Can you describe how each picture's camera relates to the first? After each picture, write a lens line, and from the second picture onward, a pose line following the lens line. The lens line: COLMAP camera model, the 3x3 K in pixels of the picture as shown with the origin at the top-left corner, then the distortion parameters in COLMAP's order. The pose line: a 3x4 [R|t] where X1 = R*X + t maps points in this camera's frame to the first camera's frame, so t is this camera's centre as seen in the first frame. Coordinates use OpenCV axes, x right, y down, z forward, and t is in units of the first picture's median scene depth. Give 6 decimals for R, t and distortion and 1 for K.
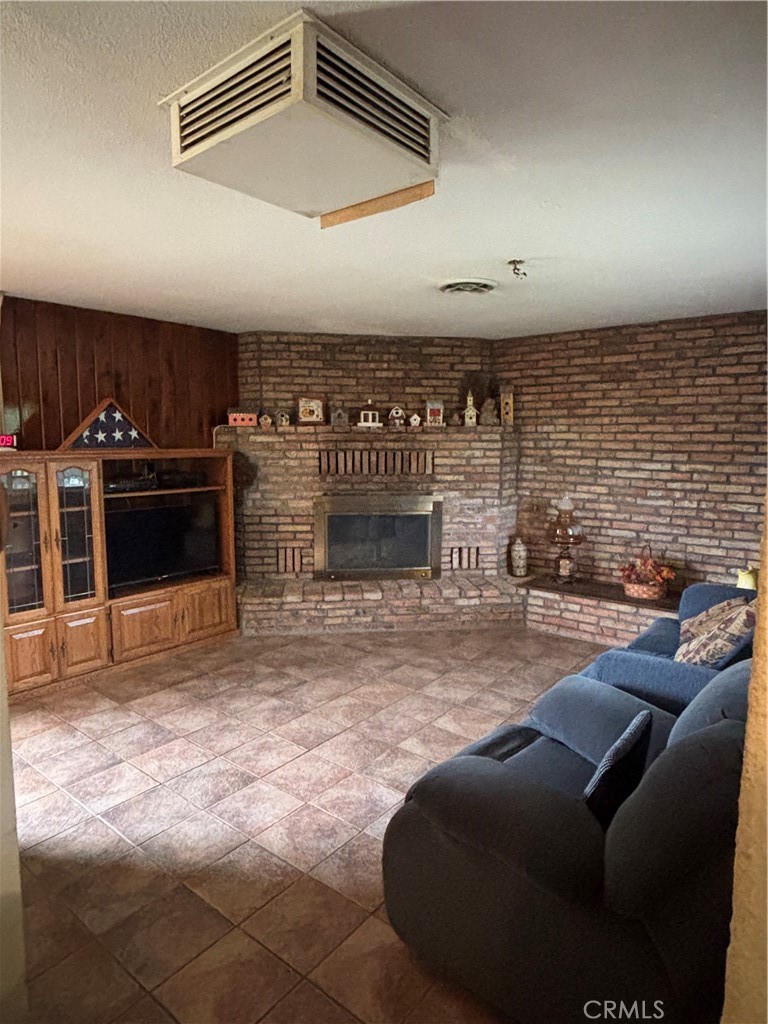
lens RADIAL K [[602.1, 0, 383.7], [0, 602.1, 511.8], [0, 0, 1]] dist [0.004252, 0.000073]
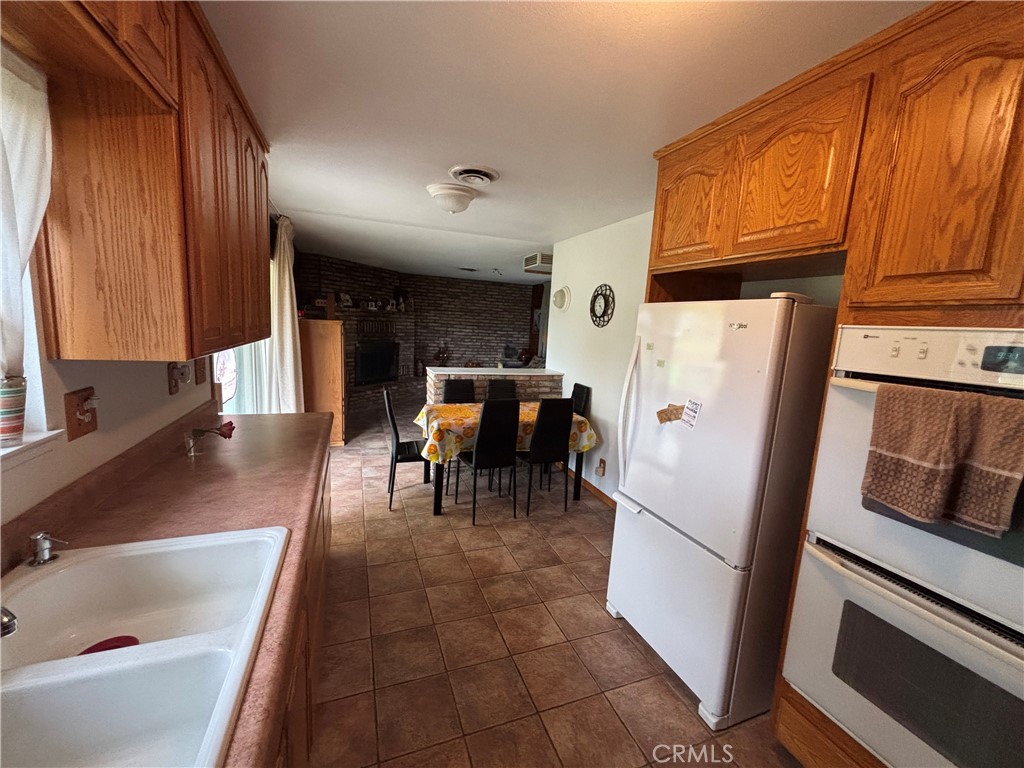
lens RADIAL K [[416.7, 0, 512.1], [0, 416.7, 386.0], [0, 0, 1]] dist [-0.000567, 0.001360]
pose [[0.497787, -0.104969, 0.860924, -1.044732], [0.051449, 0.994475, 0.091505, 0.013760], [-0.865772, -0.001256, 0.500437, -0.144783]]
